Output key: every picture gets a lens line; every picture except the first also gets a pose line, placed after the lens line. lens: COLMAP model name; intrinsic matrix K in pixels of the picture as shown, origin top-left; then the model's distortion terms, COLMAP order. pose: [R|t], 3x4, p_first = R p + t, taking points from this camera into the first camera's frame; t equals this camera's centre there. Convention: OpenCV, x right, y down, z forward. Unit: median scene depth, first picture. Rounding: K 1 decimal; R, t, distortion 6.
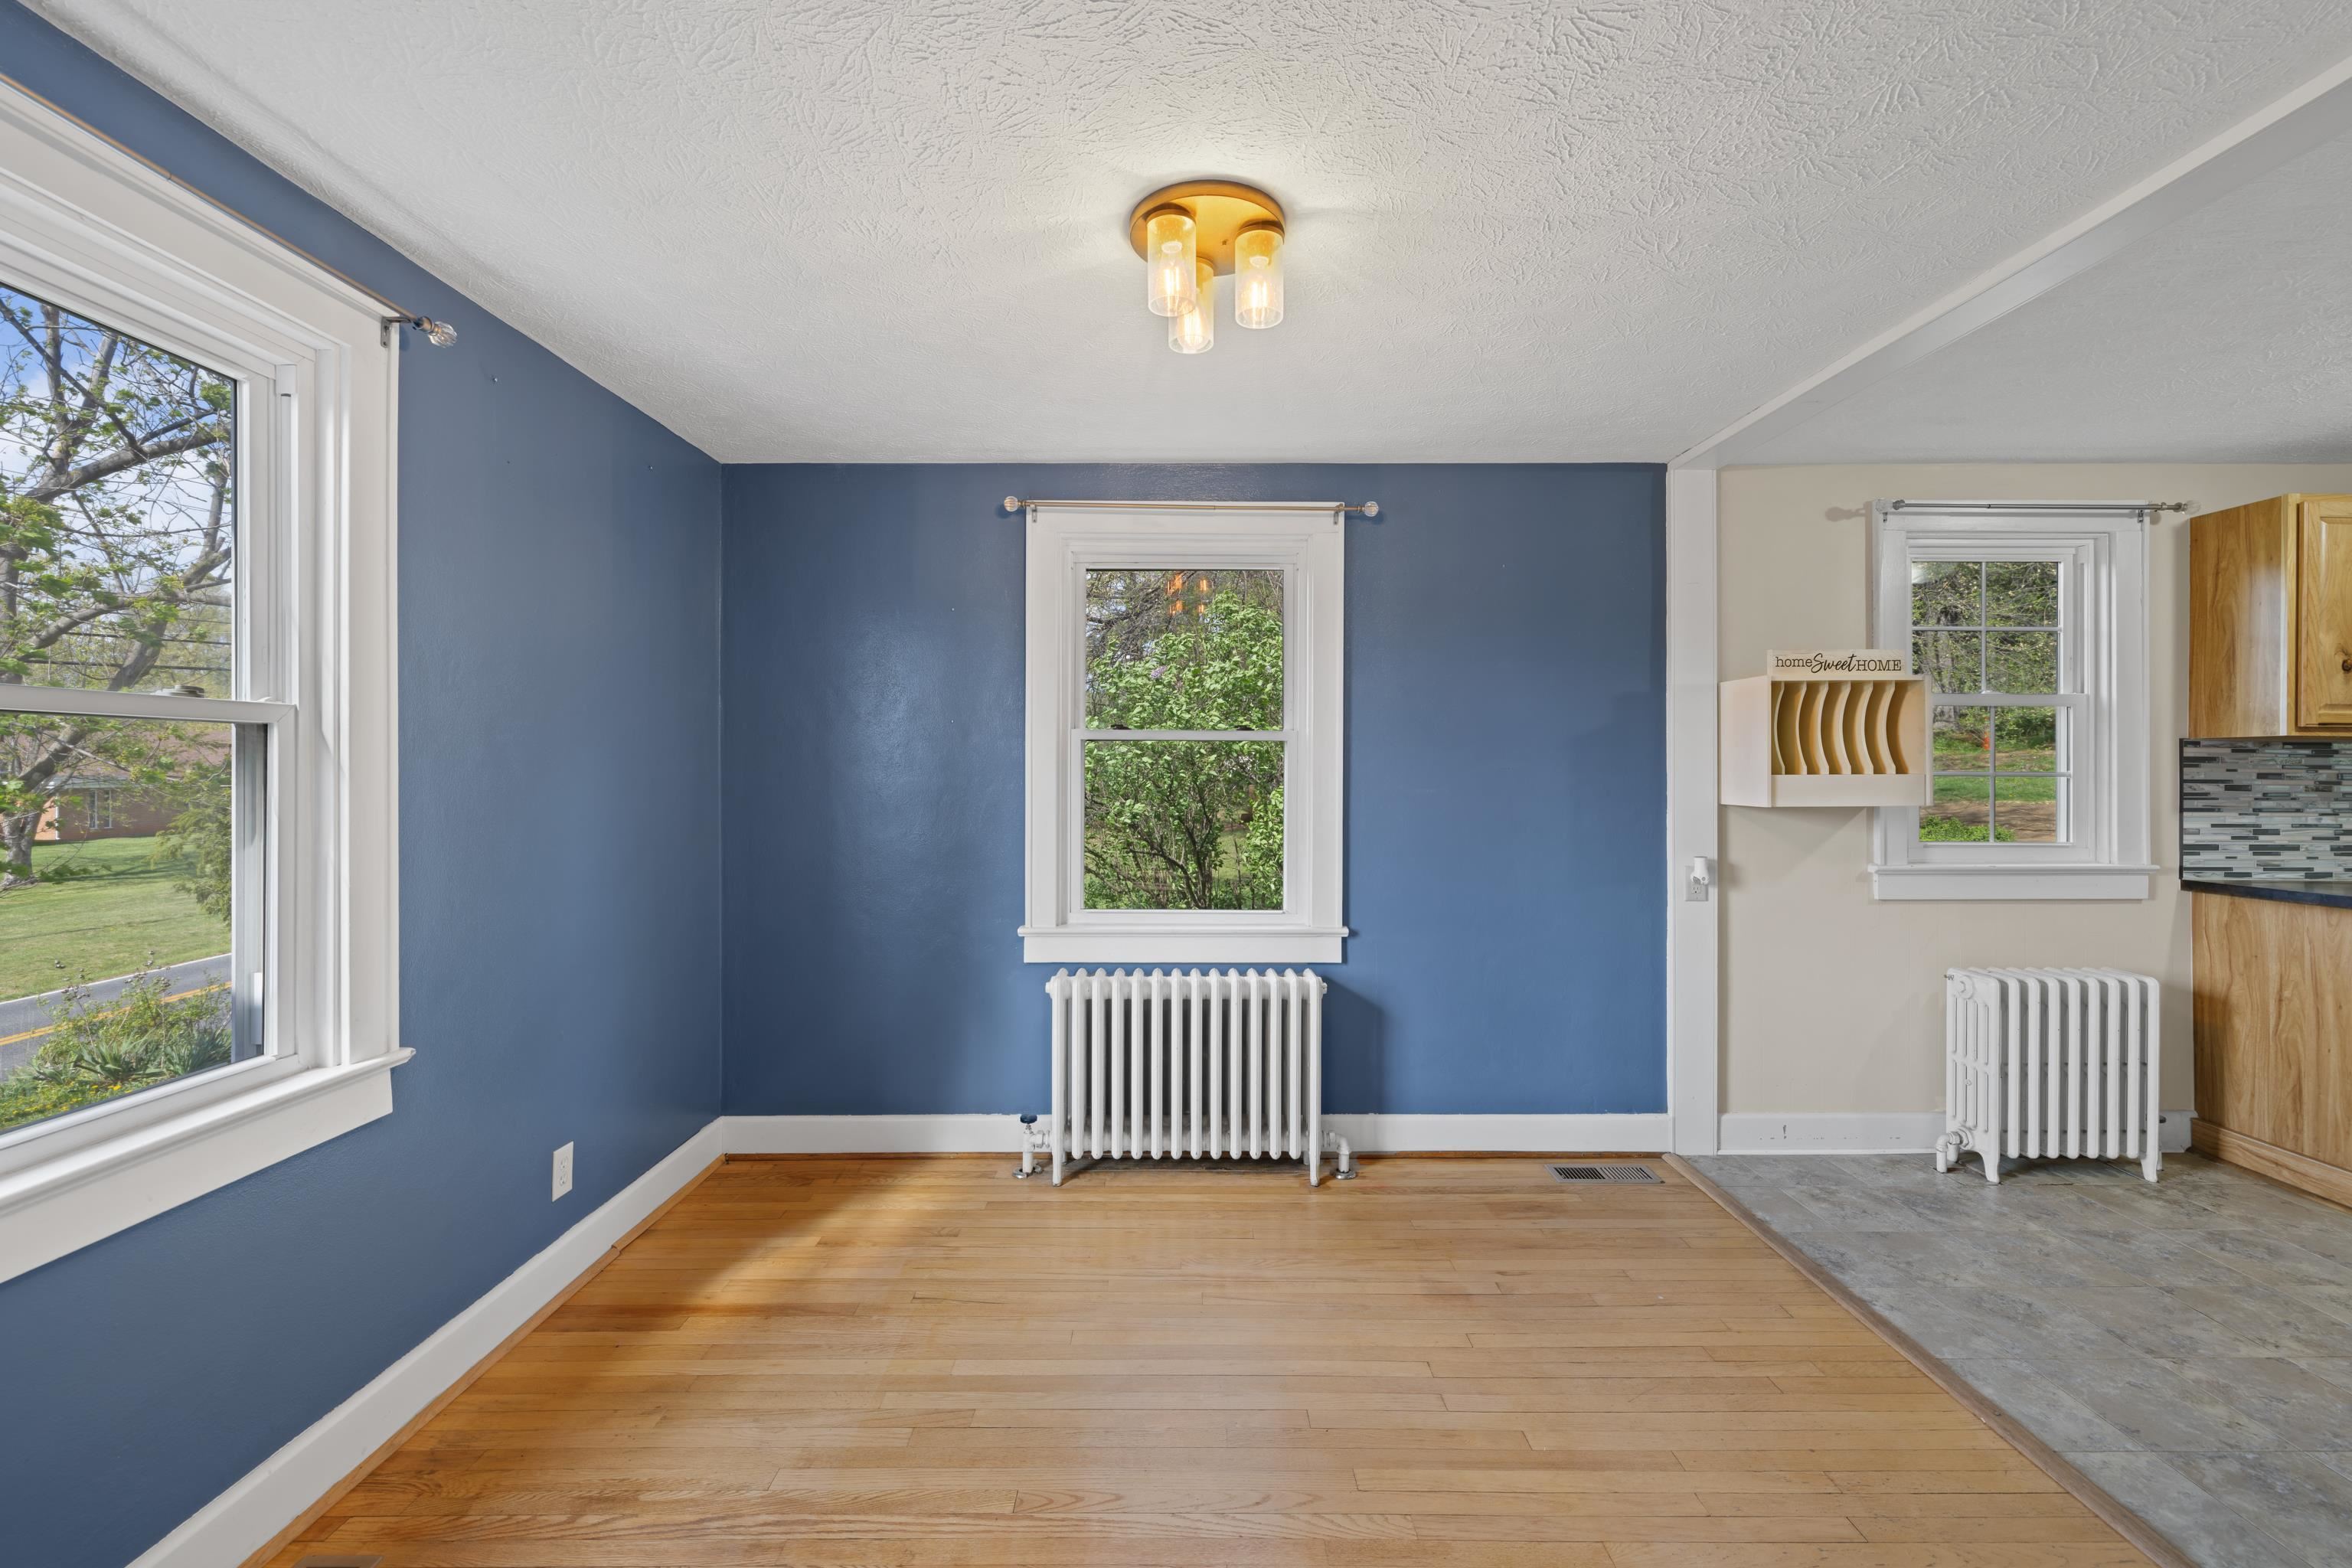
lens RADIAL K [[1000.0, 0, 1177.3], [0, 1000.0, 777.4], [0, 0, 1]] dist [-0.000601, 0.000119]
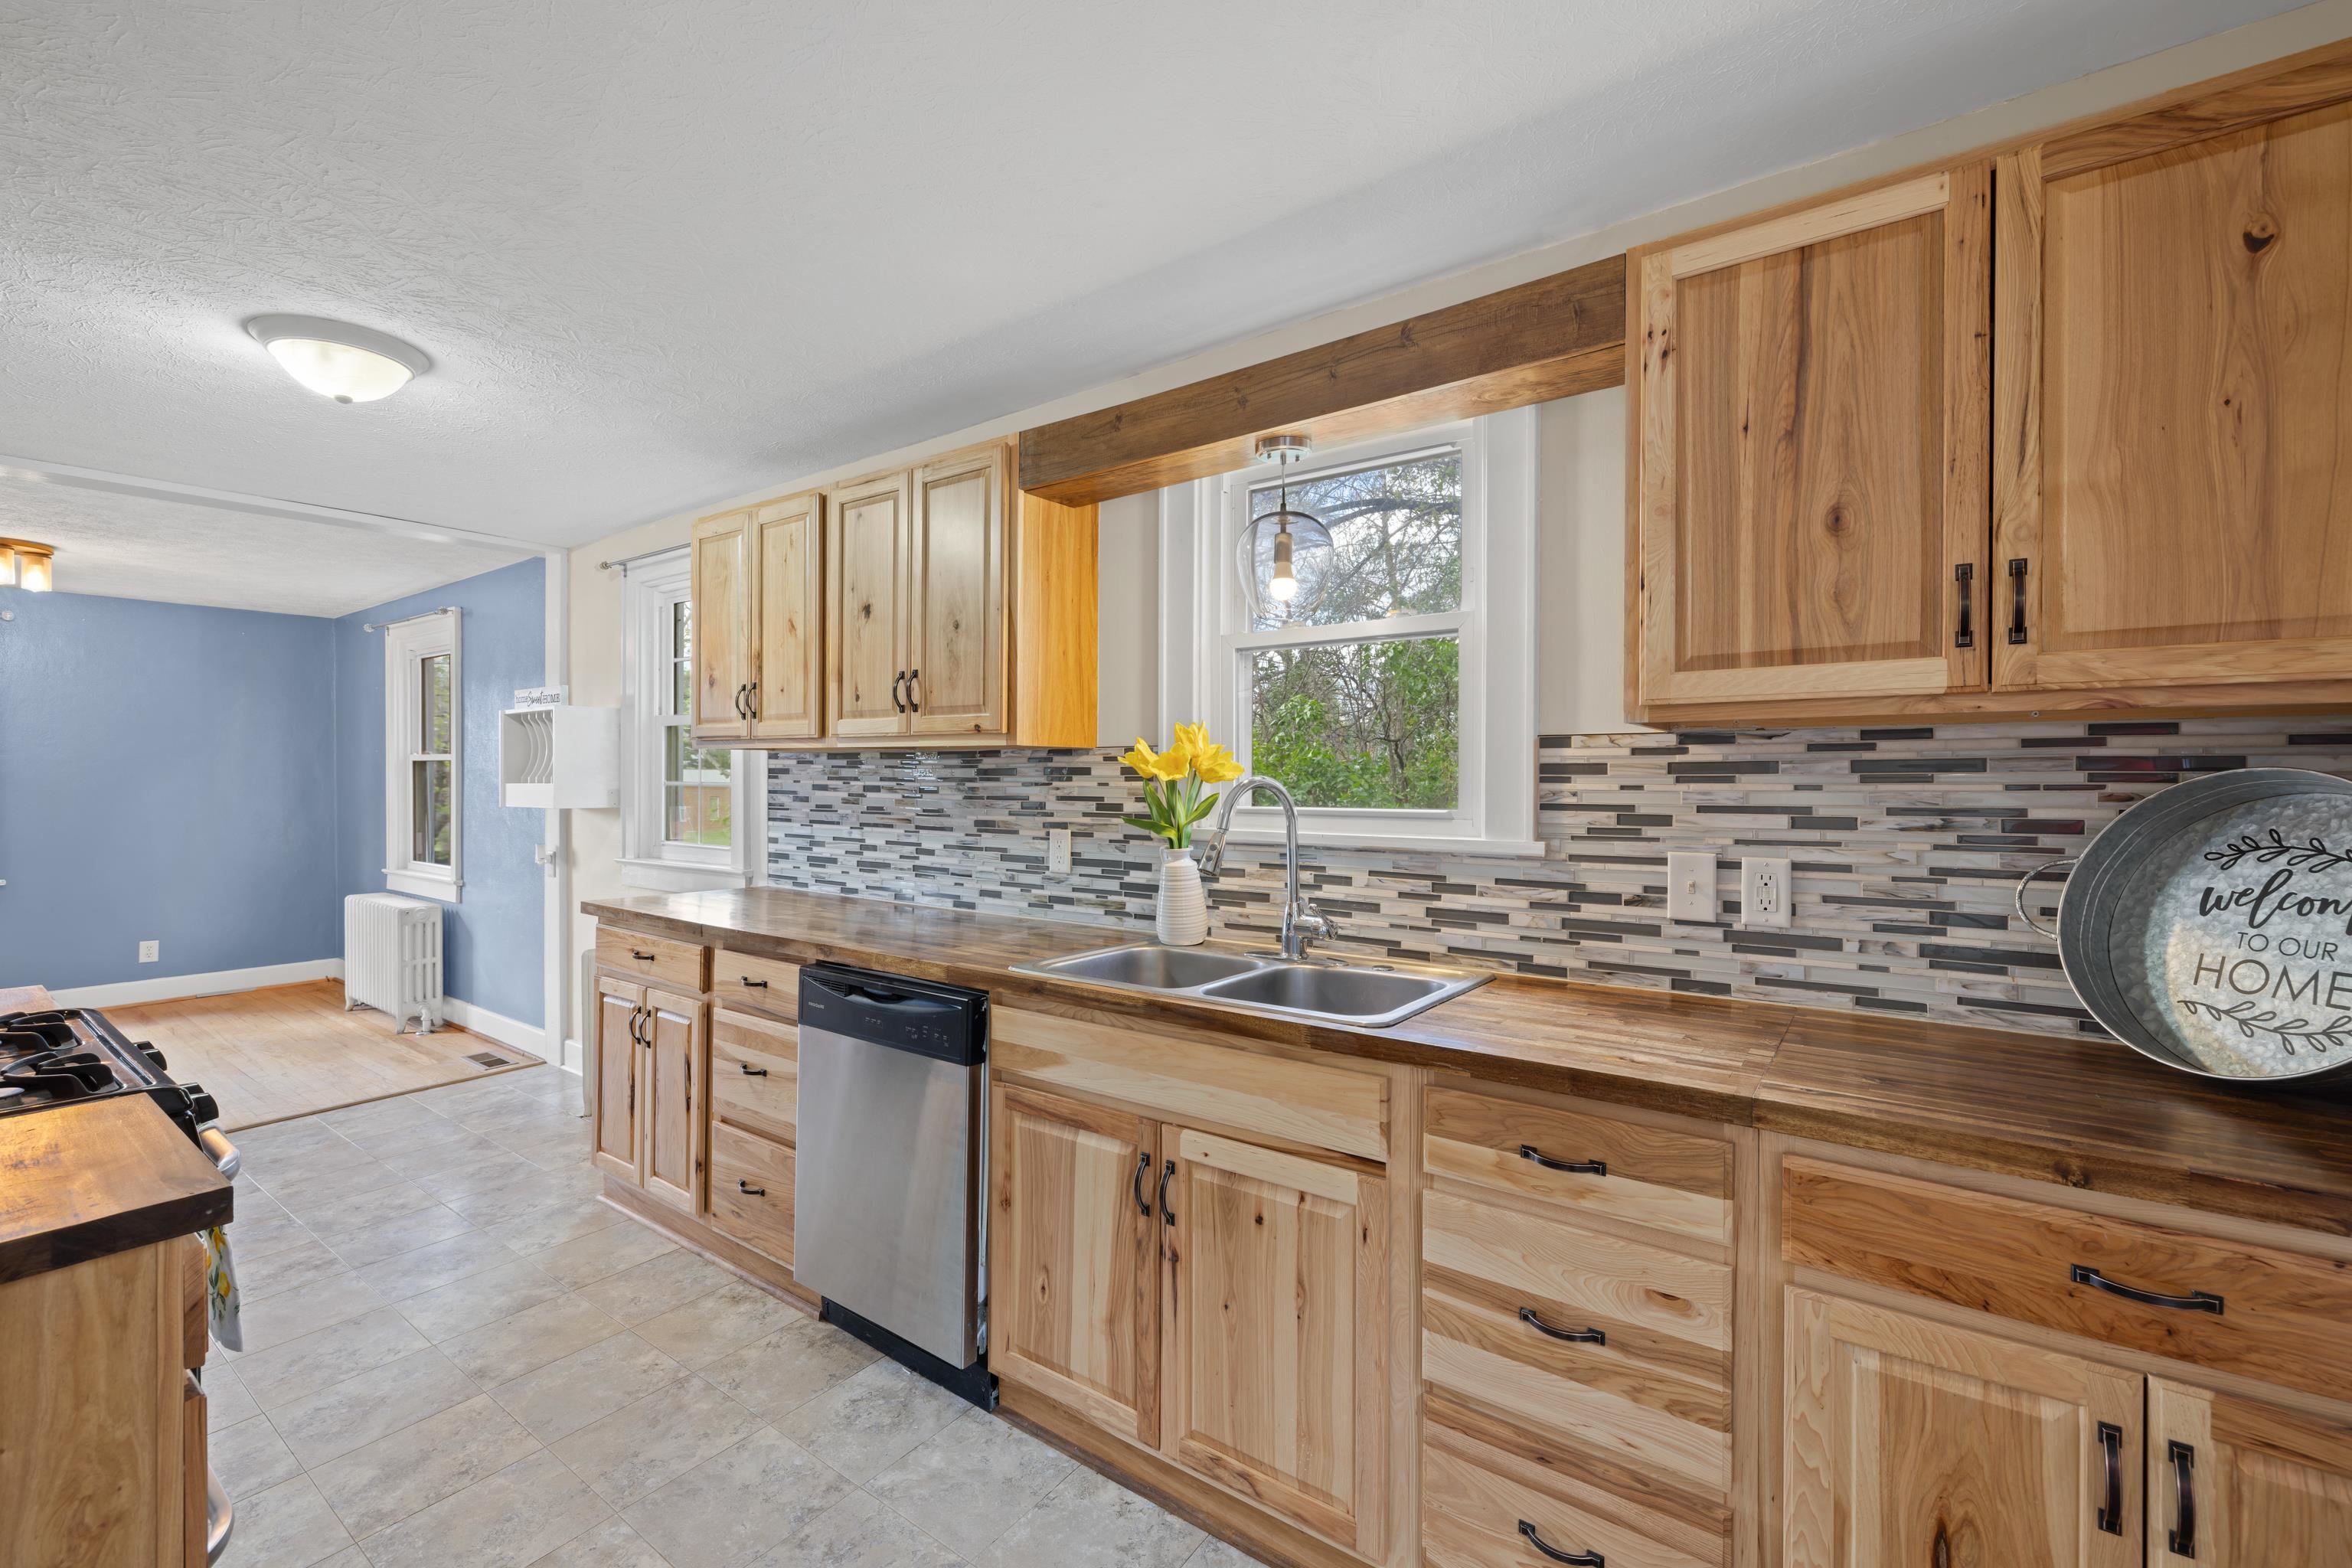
lens RADIAL K [[1000.0, 0, 1177.3], [0, 1000.0, 777.4], [0, 0, 1]] dist [-0.000601, 0.000119]
pose [[0.802483, 0.003594, -0.596664, 1.978146], [-0.002688, 0.999993, 0.002409, -0.014725], [0.596668, -0.000329, 0.802488, 0.415266]]
